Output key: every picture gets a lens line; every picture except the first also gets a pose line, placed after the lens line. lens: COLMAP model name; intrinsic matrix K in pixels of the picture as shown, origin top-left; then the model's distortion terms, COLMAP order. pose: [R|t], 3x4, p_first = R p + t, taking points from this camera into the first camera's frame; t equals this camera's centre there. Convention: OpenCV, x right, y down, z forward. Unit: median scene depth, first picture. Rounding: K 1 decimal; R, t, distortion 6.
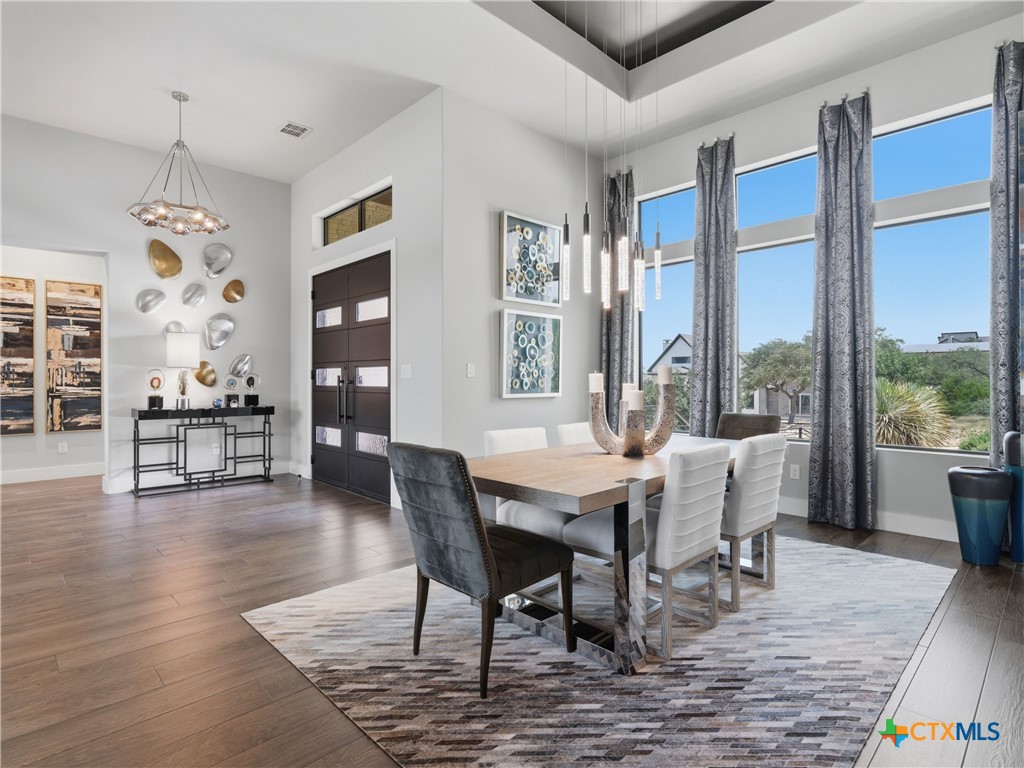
lens RADIAL K [[536.6, 0, 516.4], [0, 536.6, 379.3], [0, 0, 1]] dist [0.002997, 0.000310]
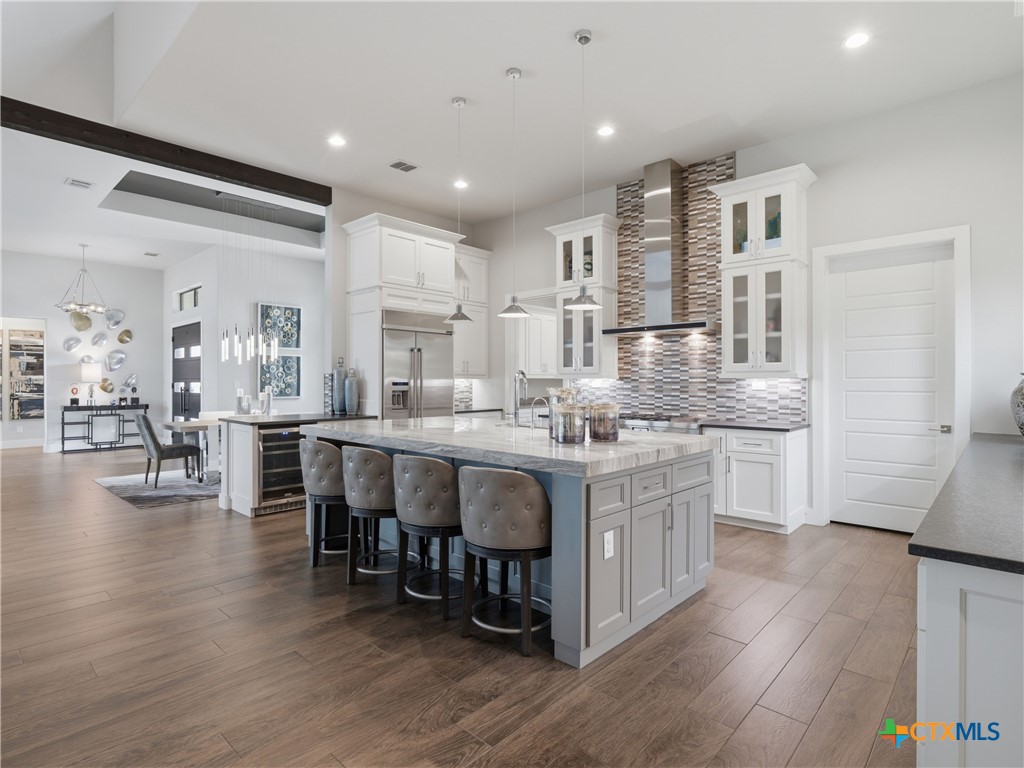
lens RADIAL K [[536.6, 0, 516.4], [0, 536.6, 379.6], [0, 0, 1]] dist [0.002997, 0.000310]
pose [[0.998736, 0.000028, 0.050268, 0.644561], [0.000083, 0.999998, -0.002206, -0.024815], [-0.050268, 0.002207, 0.998733, -0.784758]]
